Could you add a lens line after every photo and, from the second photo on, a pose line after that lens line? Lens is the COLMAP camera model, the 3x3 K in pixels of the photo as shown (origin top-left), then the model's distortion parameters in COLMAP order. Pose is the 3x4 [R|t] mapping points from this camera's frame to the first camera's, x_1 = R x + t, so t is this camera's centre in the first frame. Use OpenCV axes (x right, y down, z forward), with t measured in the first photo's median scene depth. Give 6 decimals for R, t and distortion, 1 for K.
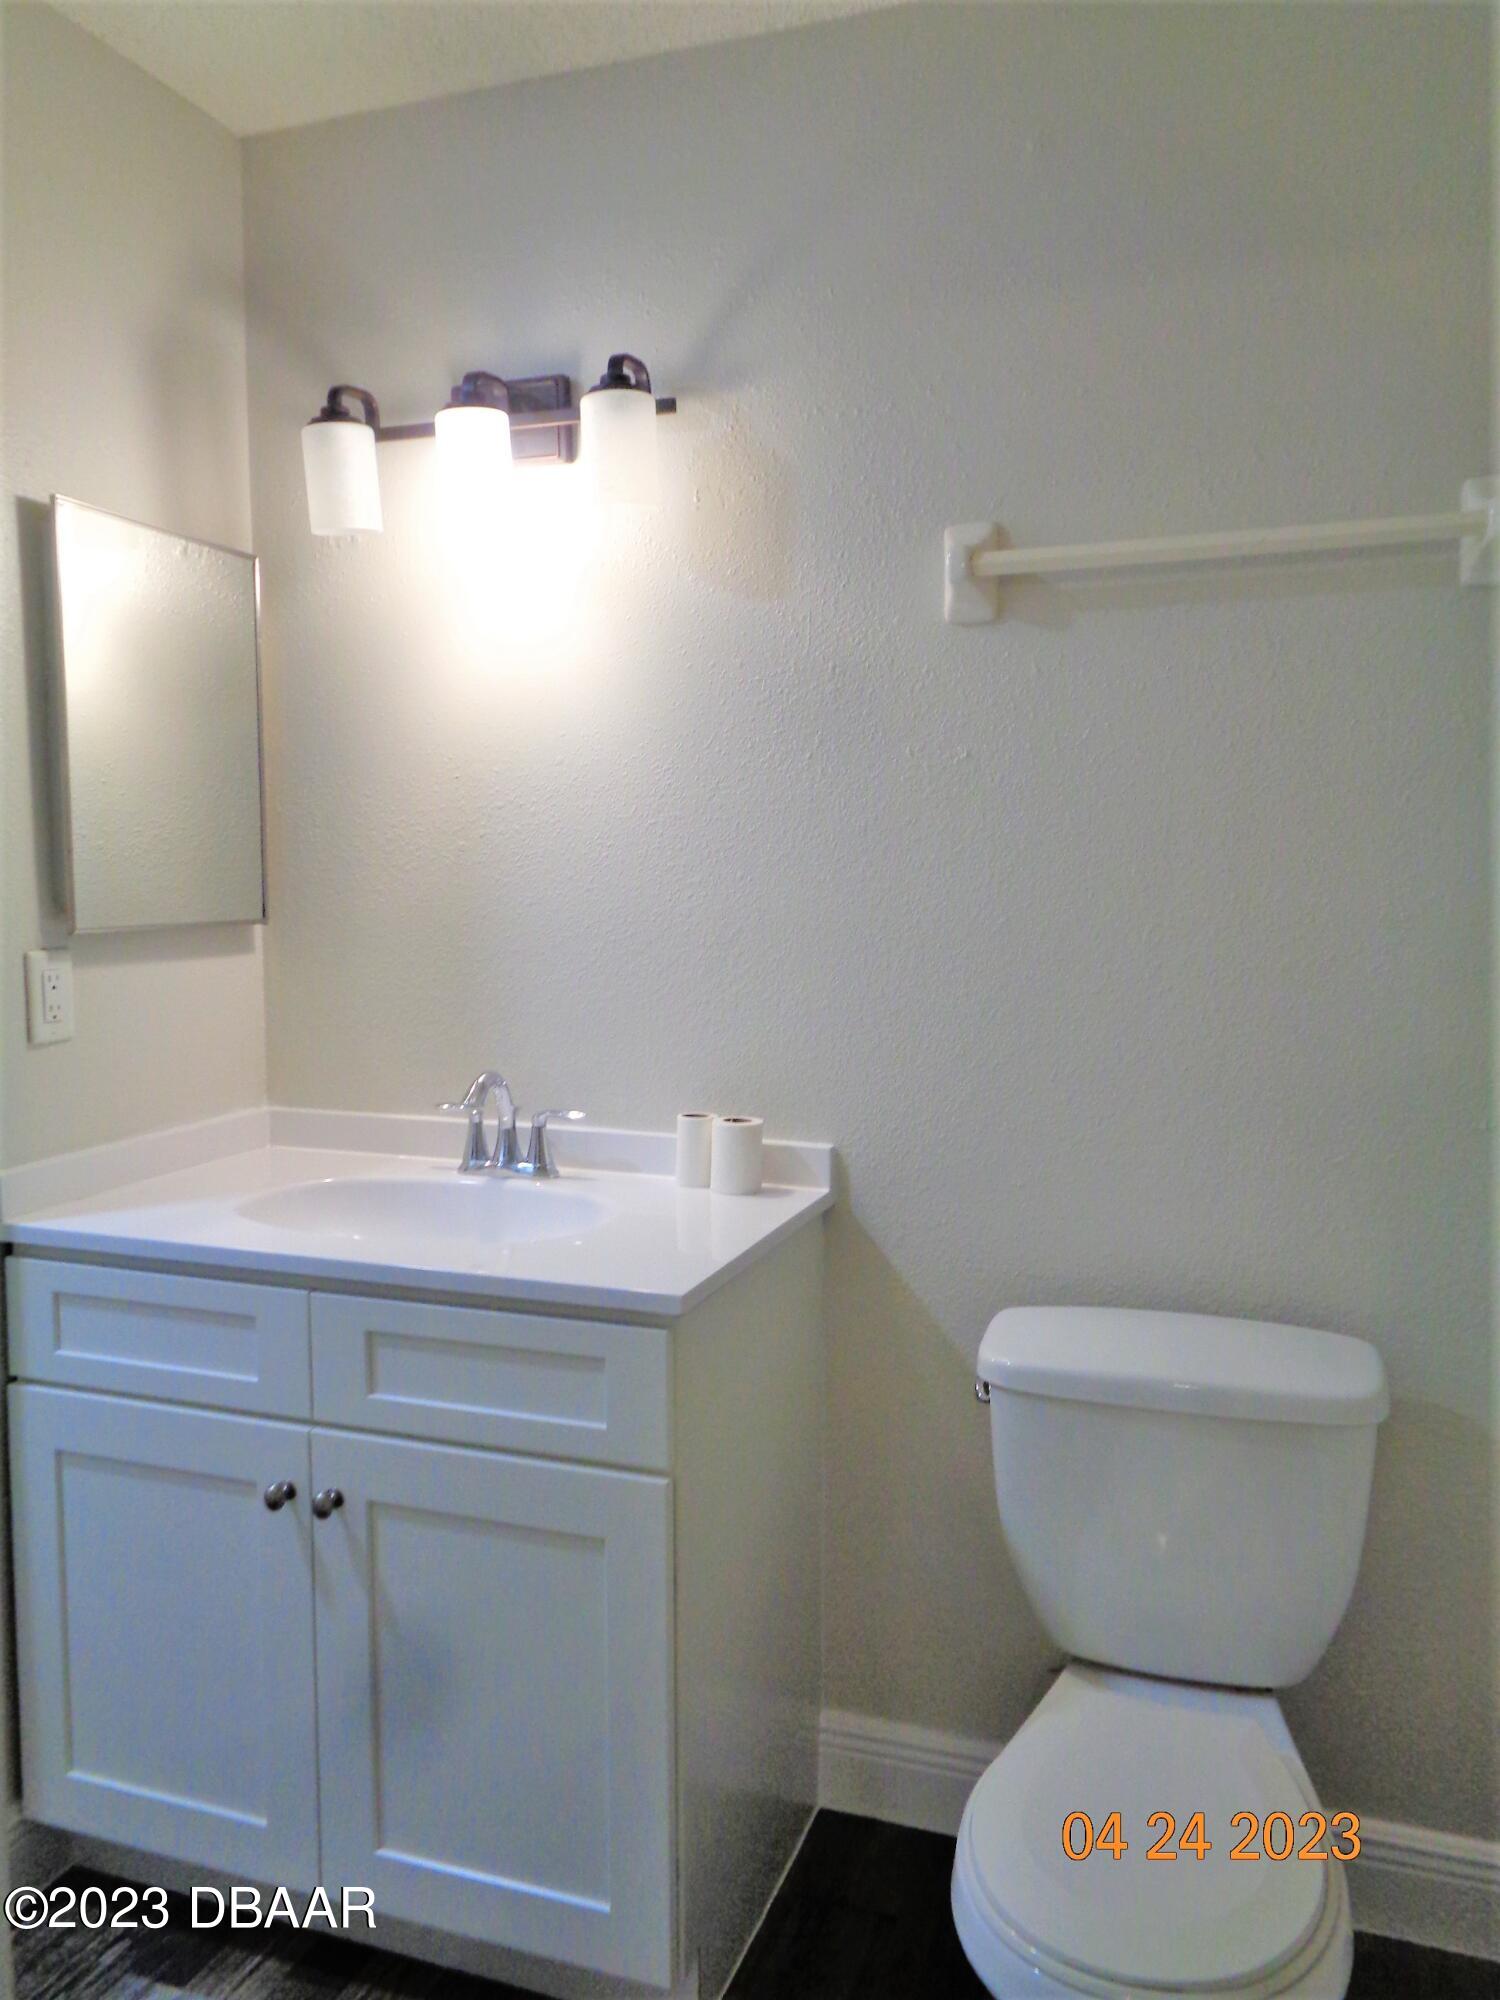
lens RADIAL K [[1519.2, 0, 738.5], [0, 1519.2, 1003.4], [0, 0, 1]] dist [0.013739, 0.001951]
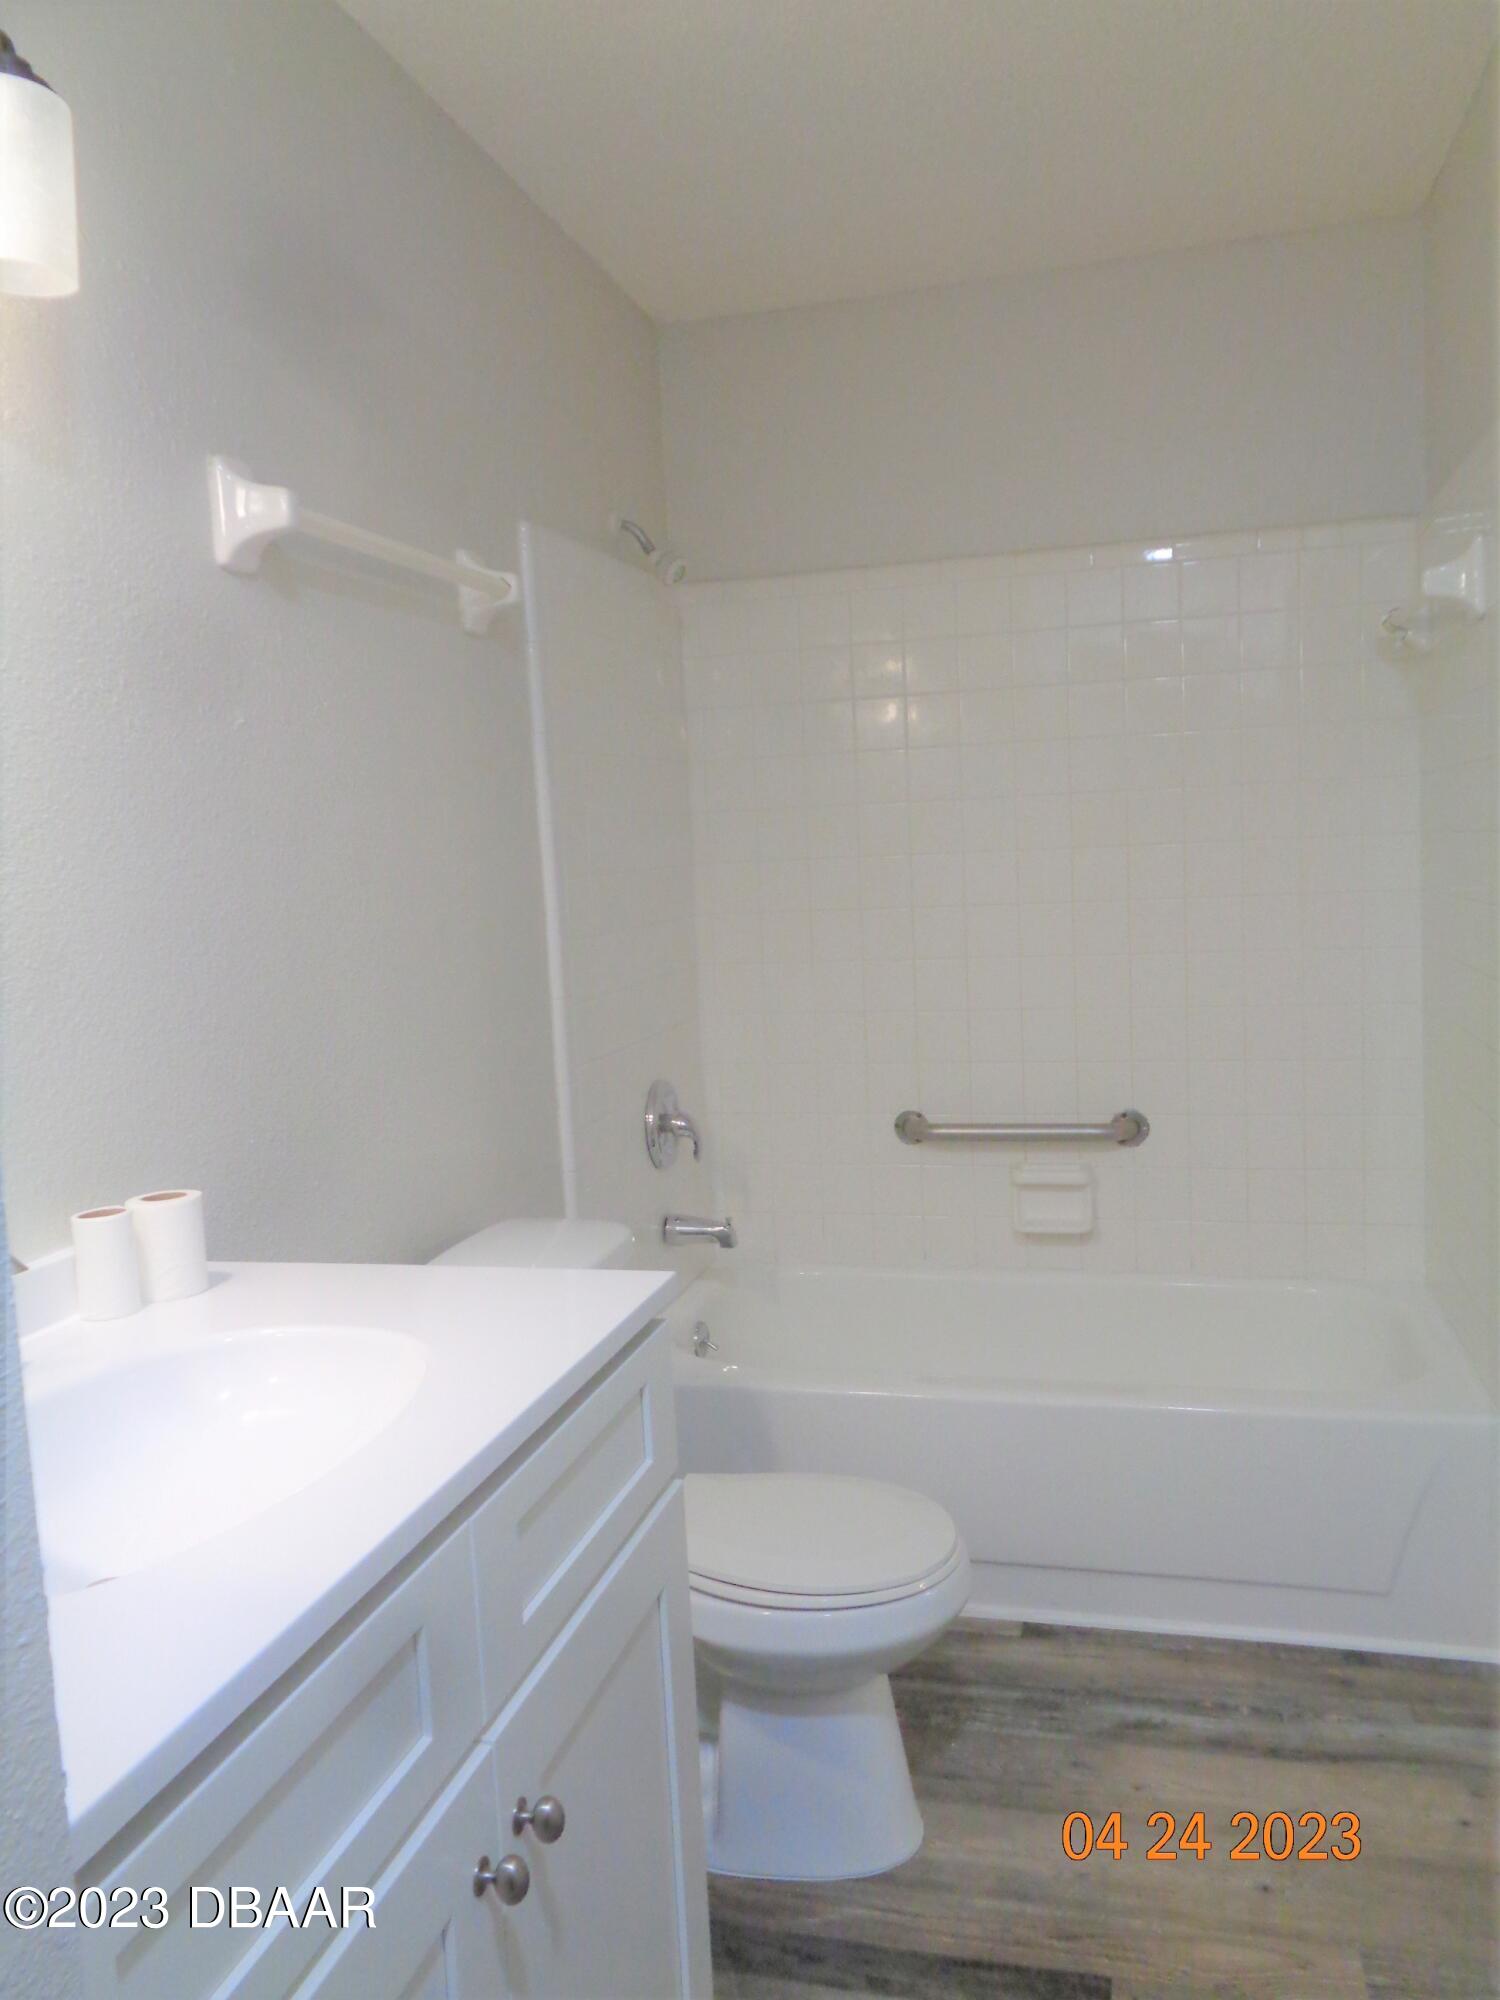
lens RADIAL K [[1496.4, 0, 750.0], [0, 1496.4, 1000.0], [0, 0, 1]] dist [0.006558, -0.005124]
pose [[-0.073097, -0.090444, 0.993215, -0.732155], [0.127684, 0.986835, 0.099260, -0.051182], [-0.989118, 0.134073, -0.060587, 0.763788]]
